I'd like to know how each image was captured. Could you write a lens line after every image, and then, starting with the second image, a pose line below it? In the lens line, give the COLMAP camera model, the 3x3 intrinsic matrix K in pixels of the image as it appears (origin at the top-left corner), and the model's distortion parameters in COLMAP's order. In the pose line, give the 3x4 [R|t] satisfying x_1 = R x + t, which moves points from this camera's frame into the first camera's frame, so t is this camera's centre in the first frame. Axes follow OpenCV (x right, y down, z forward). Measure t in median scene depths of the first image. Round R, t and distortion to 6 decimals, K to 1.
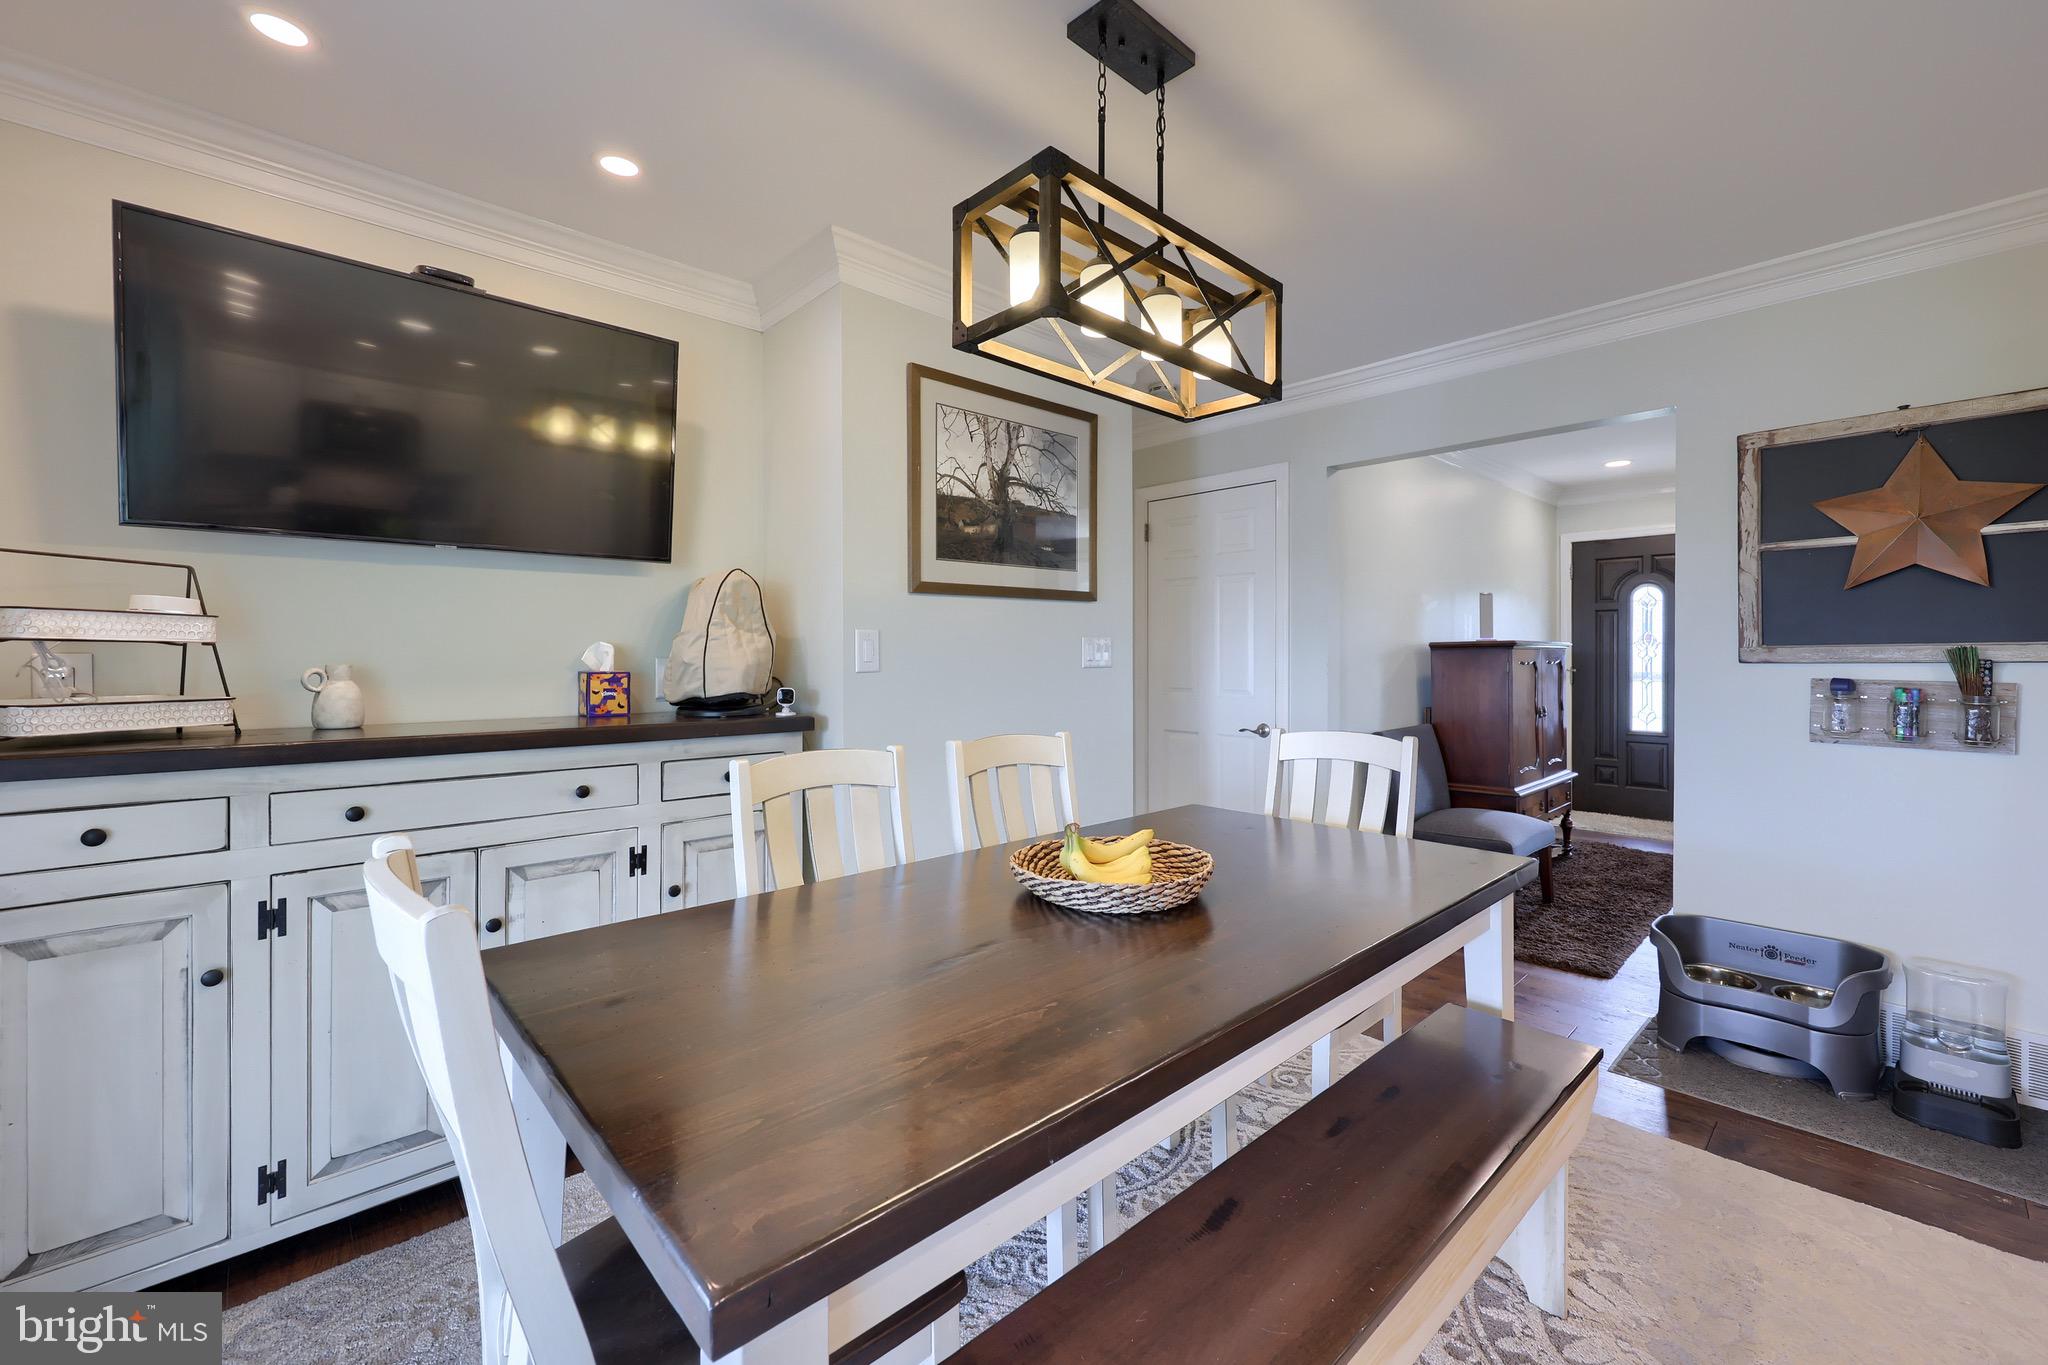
lens RADIAL K [[836.8, 0, 1013.5], [0, 836.8, 653.1], [0, 0, 1]] dist [0.002265, 0.000080]
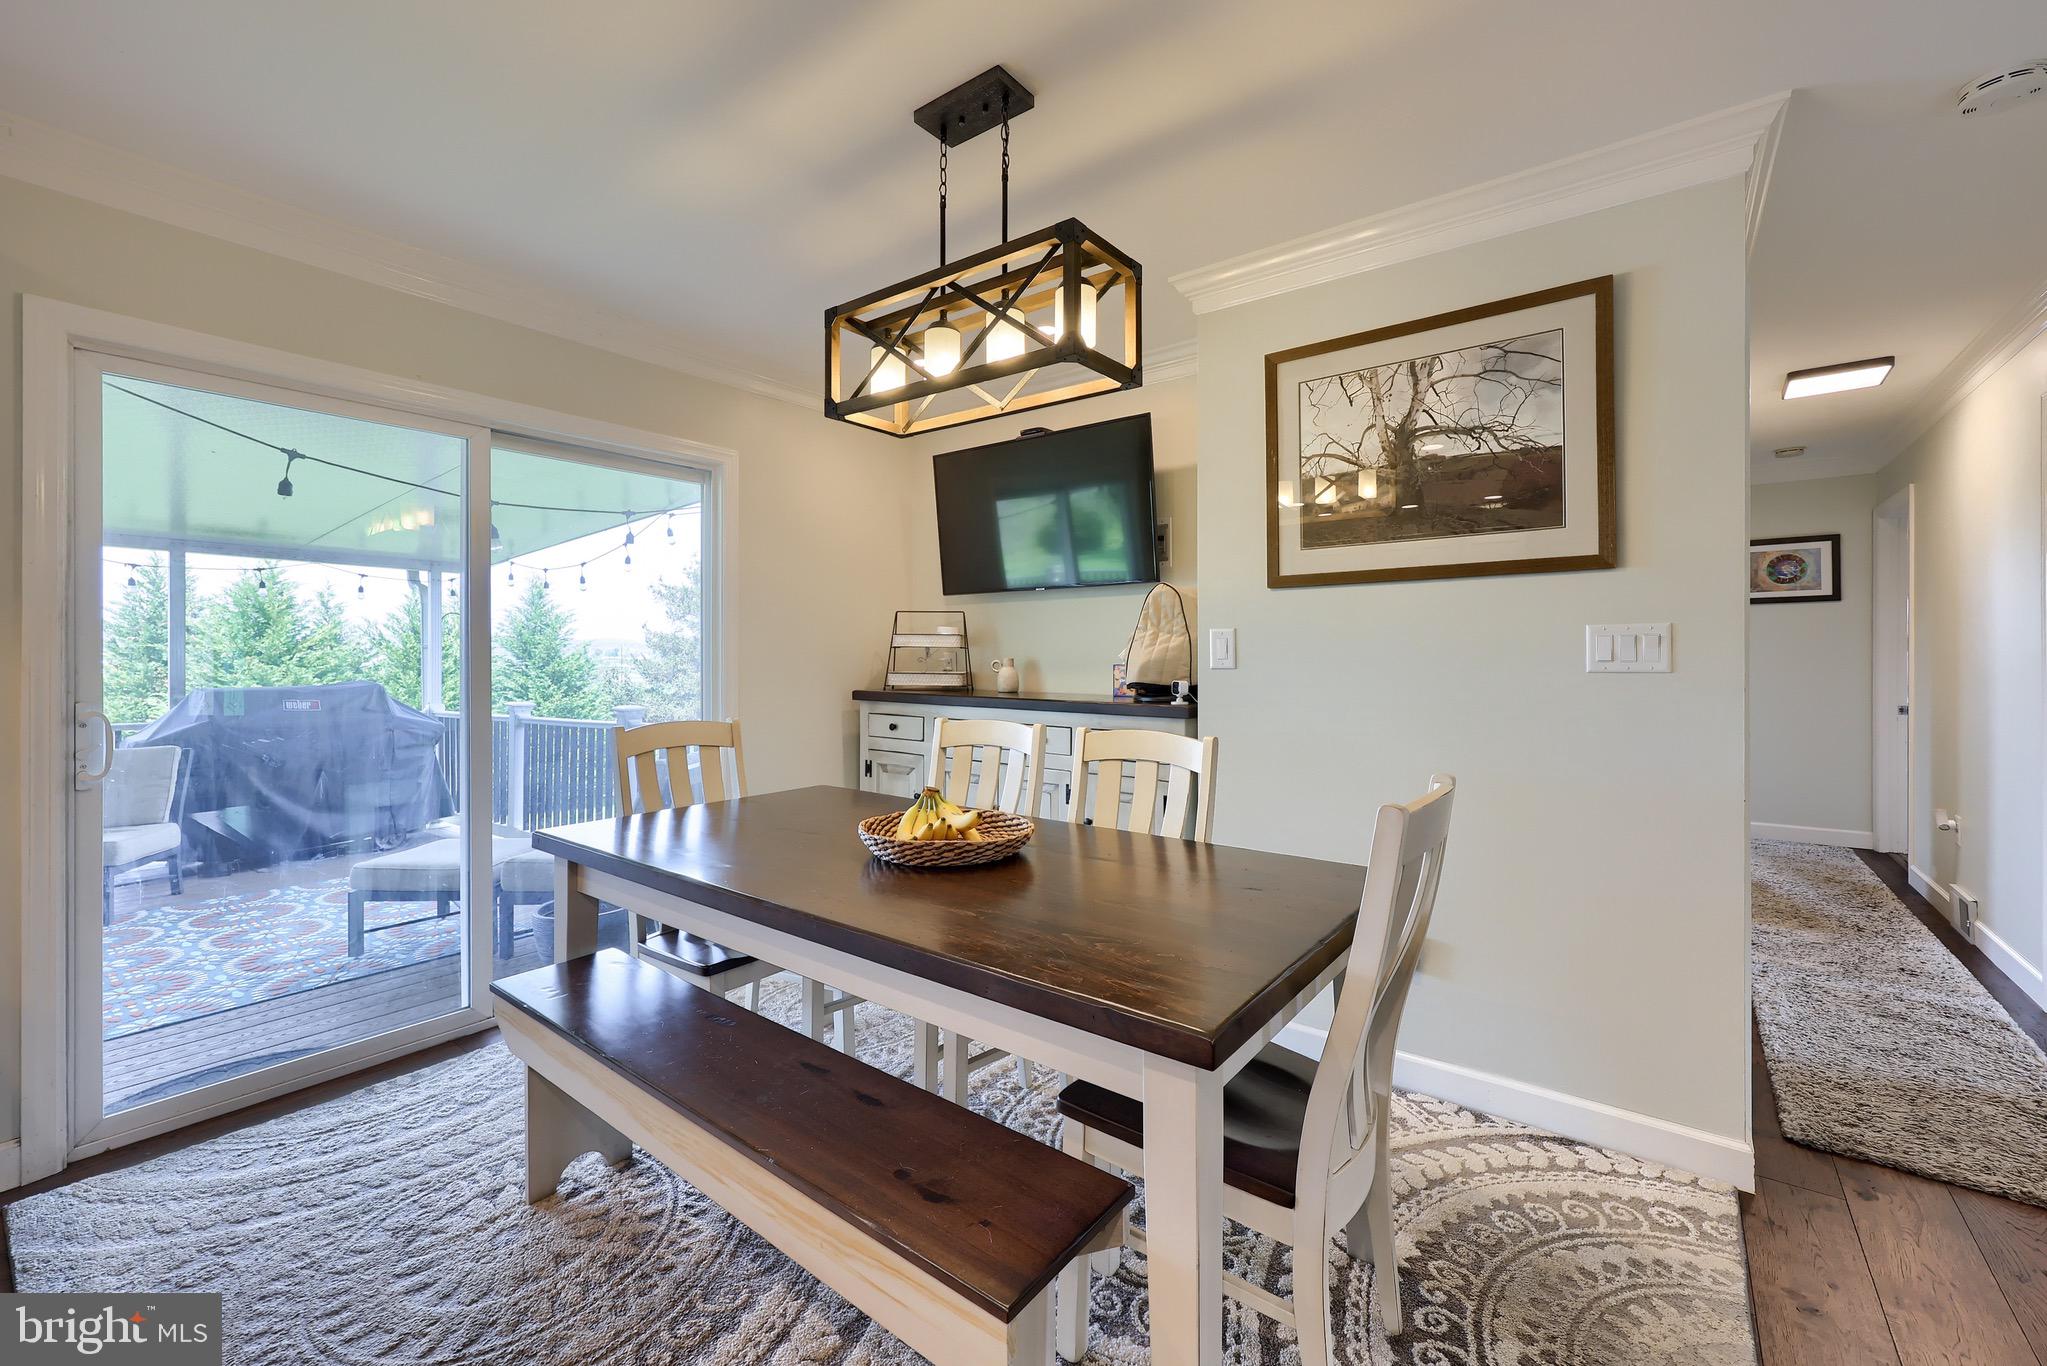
lens RADIAL K [[836.4, 0, 1025.9], [0, 836.4, 676.0], [0, 0, 1]] dist [0.002265, 0.000080]
pose [[0.184097, 0.020675, -0.982691, 0.738136], [0.000837, 0.999775, 0.021191, 0.009671], [0.982908, -0.004724, 0.184038, 0.494625]]
